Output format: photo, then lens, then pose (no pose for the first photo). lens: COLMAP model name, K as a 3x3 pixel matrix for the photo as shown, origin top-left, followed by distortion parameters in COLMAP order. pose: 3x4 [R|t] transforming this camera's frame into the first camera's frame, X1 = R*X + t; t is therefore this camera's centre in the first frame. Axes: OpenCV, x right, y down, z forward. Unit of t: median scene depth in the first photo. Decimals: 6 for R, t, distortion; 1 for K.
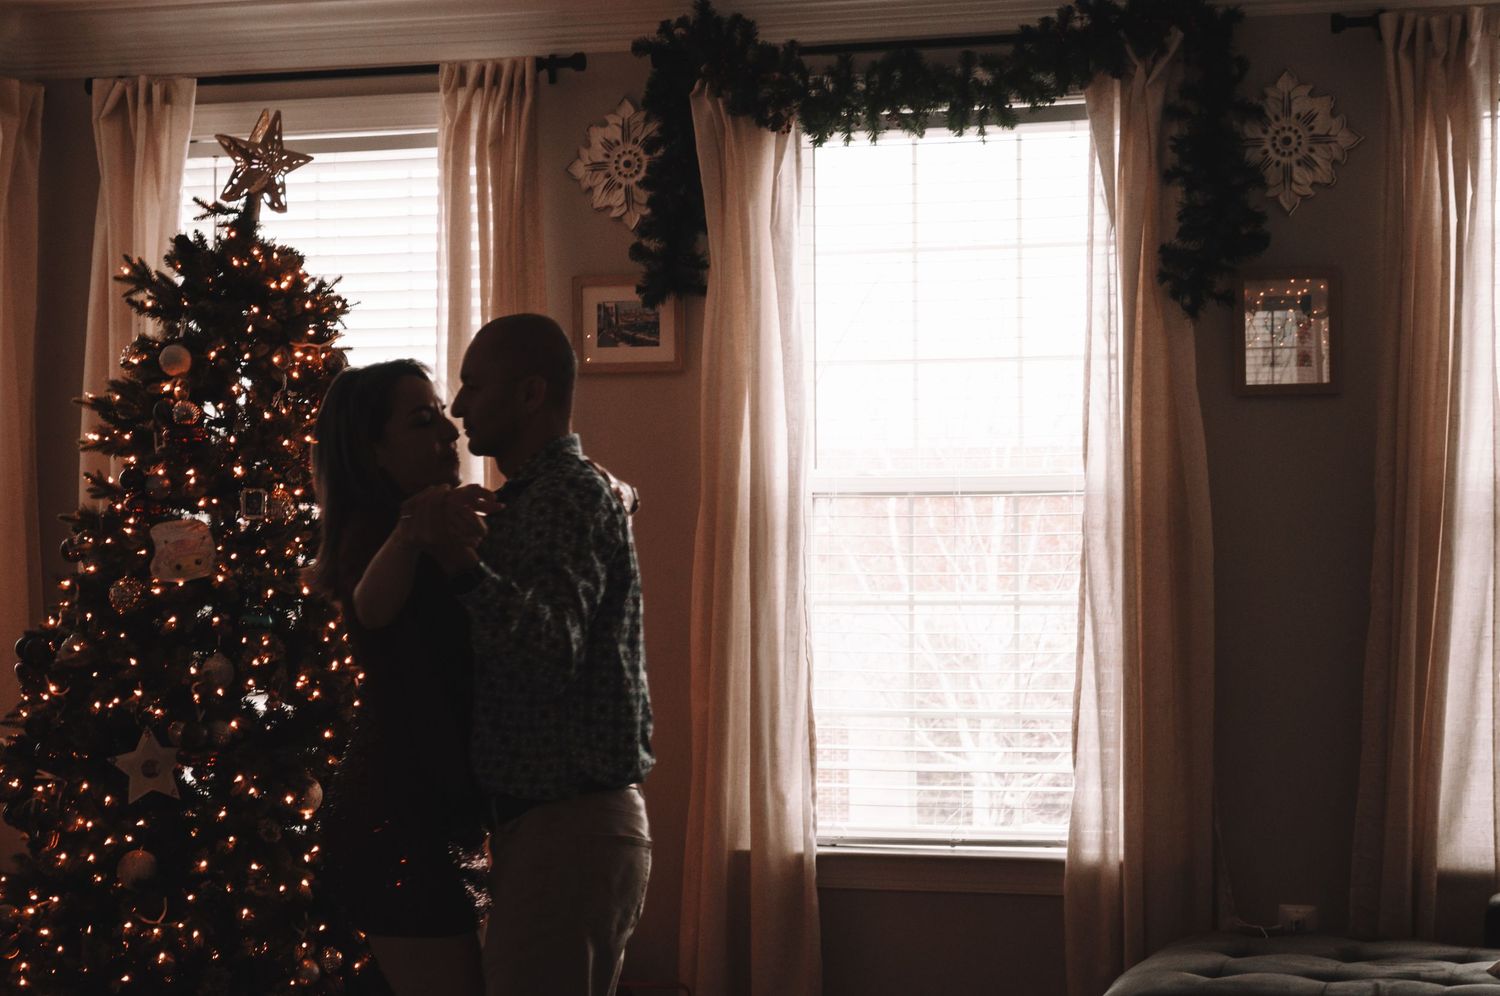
lens RADIAL K [[2993.2, 0, 750.0], [0, 2993.2, 498.0], [0, 0, 1]] dist [0.070297, -0.326663]
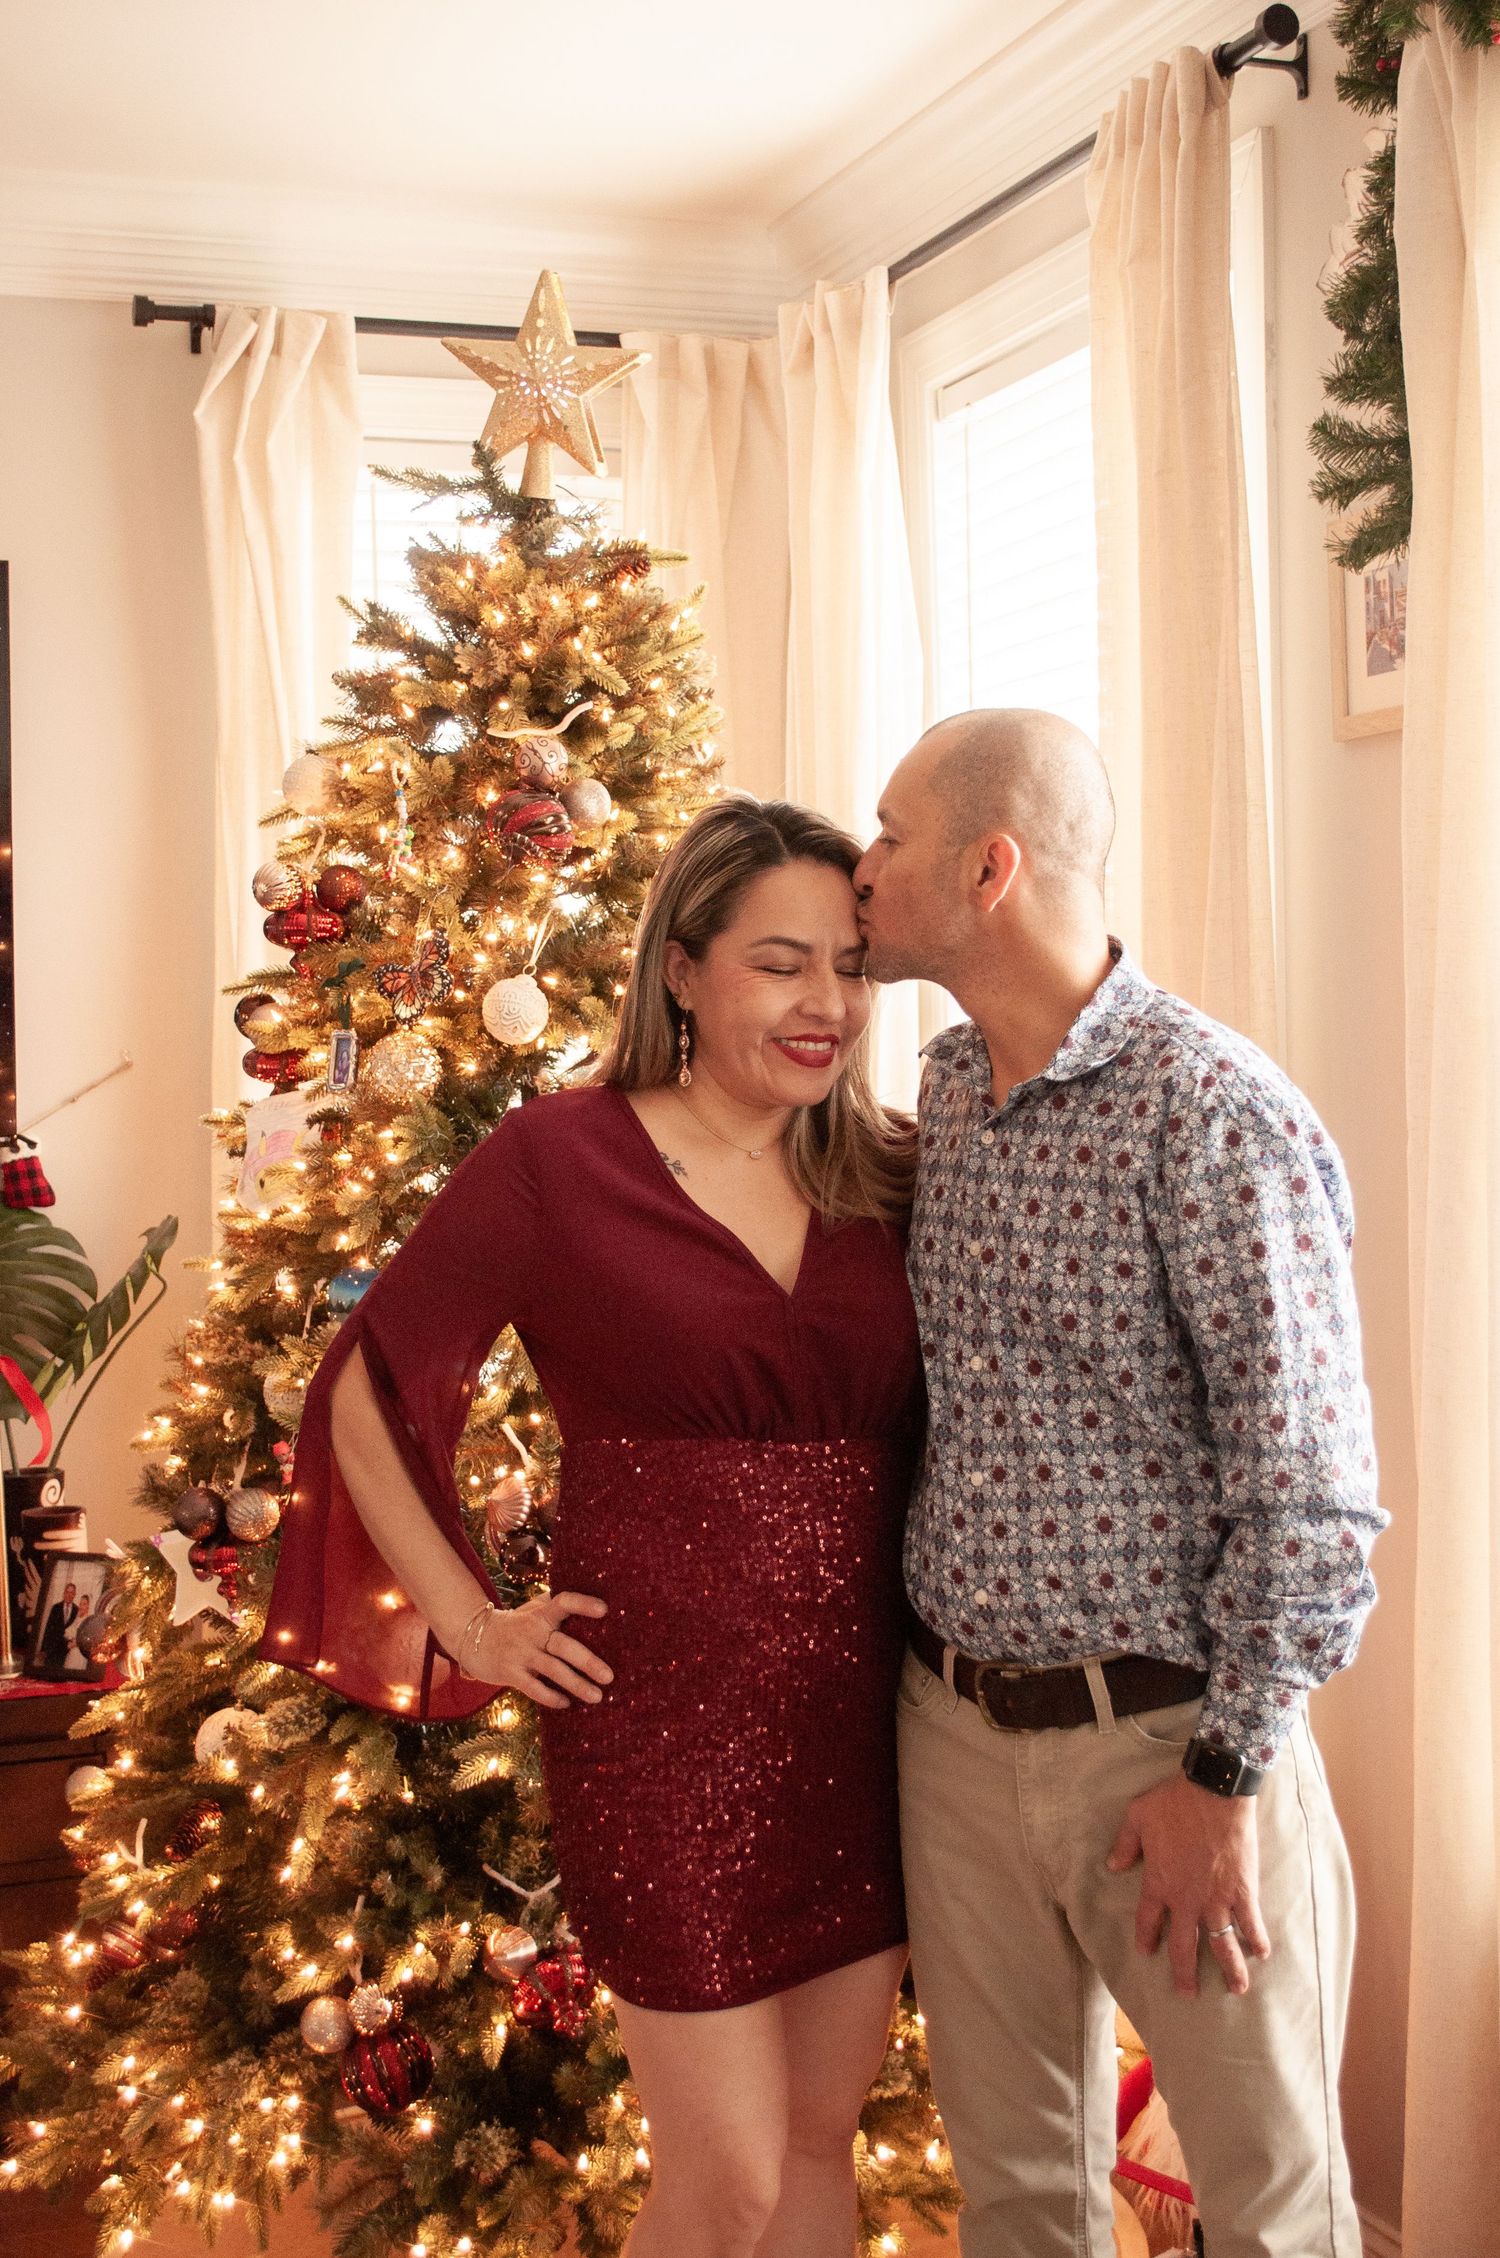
lens RADIAL K [[2808.1, 0, 750.0], [0, 2808.1, 1129.0], [0, 0, 1]] dist [-0.028057, -0.036993]
pose [[0.612926, 0.016905, -0.789960, 0.232427], [0.027970, 0.998680, 0.043073, -0.004898], [0.789645, -0.048496, 0.611644, 0.722051]]
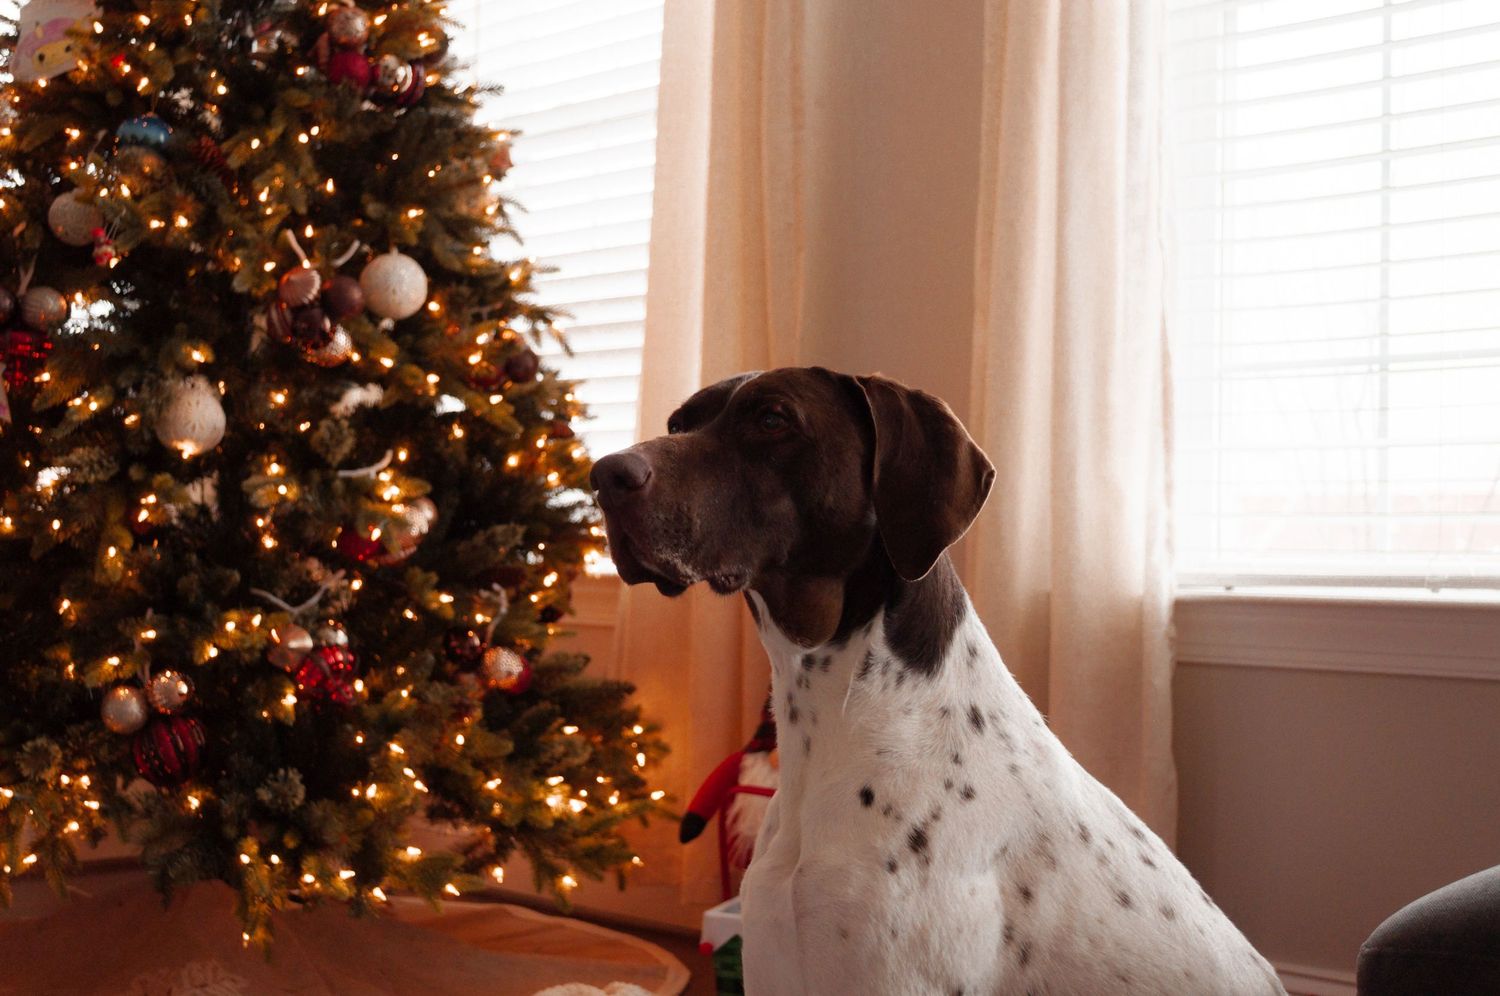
lens RADIAL K [[2032.4, 0, 750.0], [0, 2032.4, 498.0], [0, 0, 1]] dist [-0.004291, -0.122526]
pose [[0.888964, 0.009026, -0.457888, 0.127240], [-0.019826, 0.999627, -0.018786, 0.112707], [0.457548, 0.025778, 0.888811, 0.652091]]
